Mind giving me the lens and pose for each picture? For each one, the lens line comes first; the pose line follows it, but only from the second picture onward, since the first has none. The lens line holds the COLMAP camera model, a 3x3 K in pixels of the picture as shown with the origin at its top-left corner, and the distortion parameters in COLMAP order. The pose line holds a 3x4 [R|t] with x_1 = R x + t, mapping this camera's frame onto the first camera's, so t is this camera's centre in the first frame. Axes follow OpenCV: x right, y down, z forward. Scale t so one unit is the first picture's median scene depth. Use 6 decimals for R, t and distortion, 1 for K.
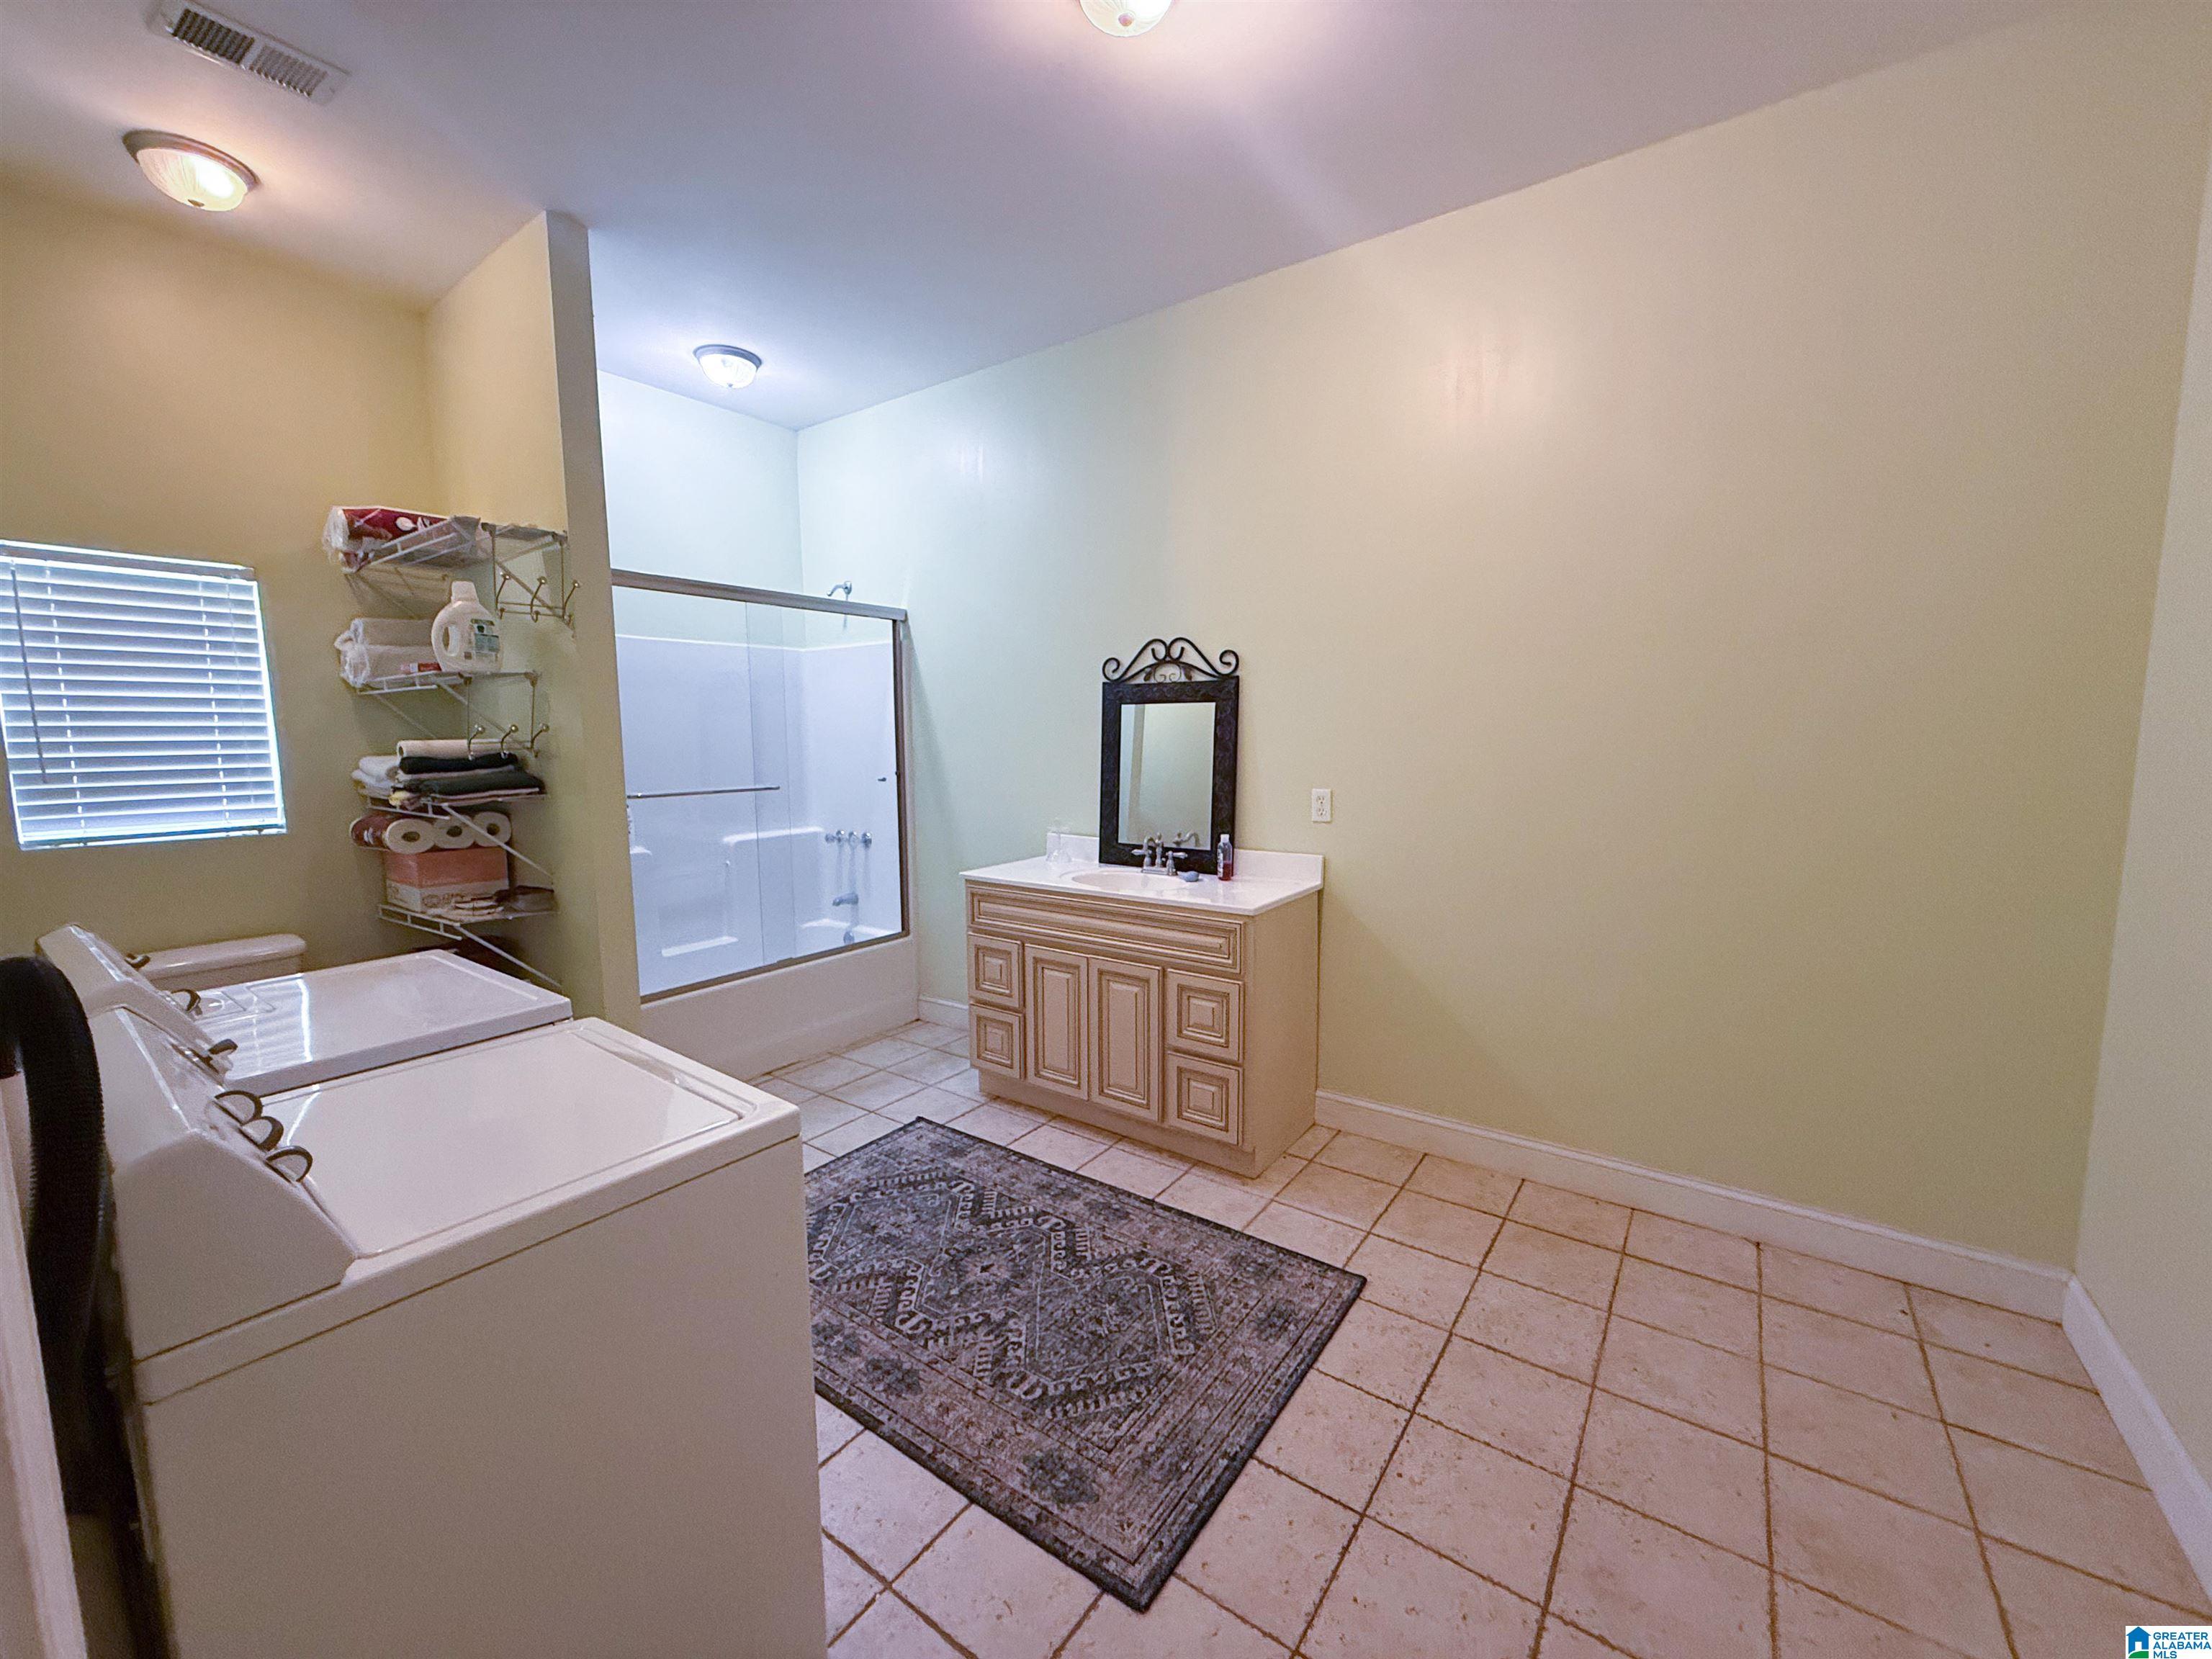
lens RADIAL K [[879.9, 0, 1099.0], [0, 879.9, 831.8], [0, 0, 1]] dist [-0.002138, 0.000639]
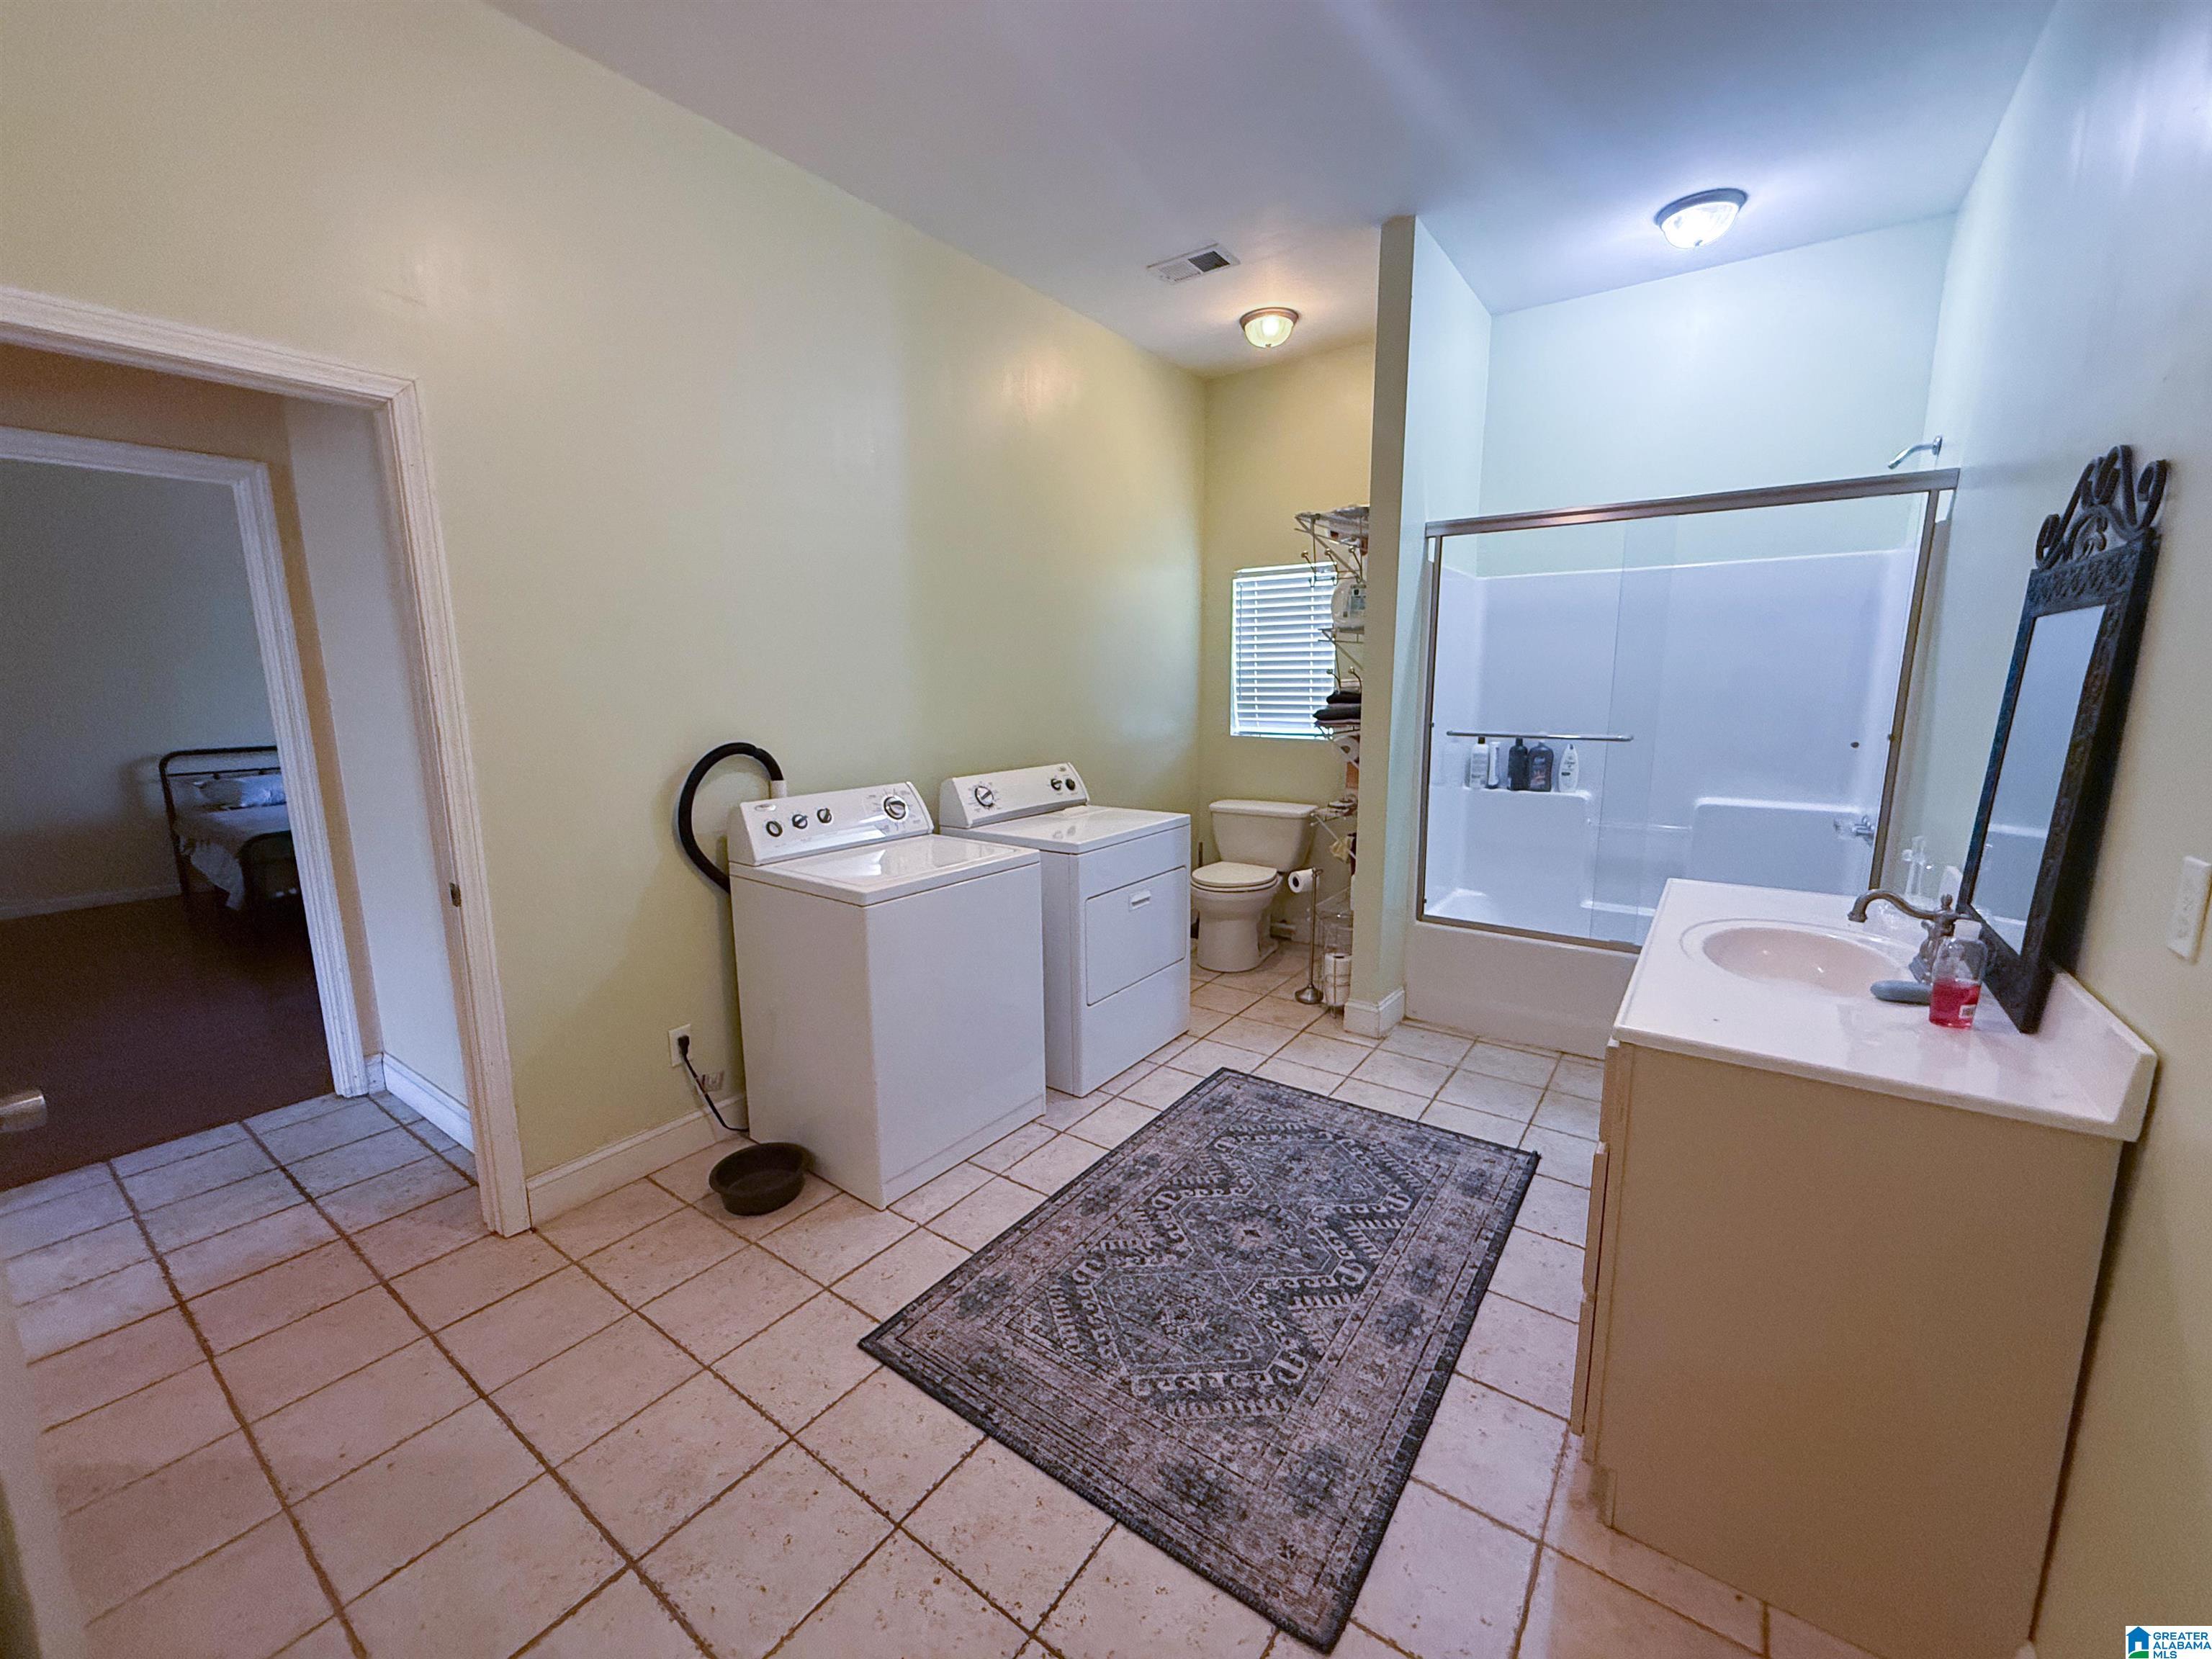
lens RADIAL K [[879.9, 0, 1101.4], [0, 879.9, 831.0], [0, 0, 1]] dist [-0.002138, 0.000639]
pose [[0.001146, 0.178486, -0.983942, 0.812439], [-0.105856, 0.978436, 0.177364, -0.101276], [0.994381, 0.103953, 0.020015, 0.834386]]
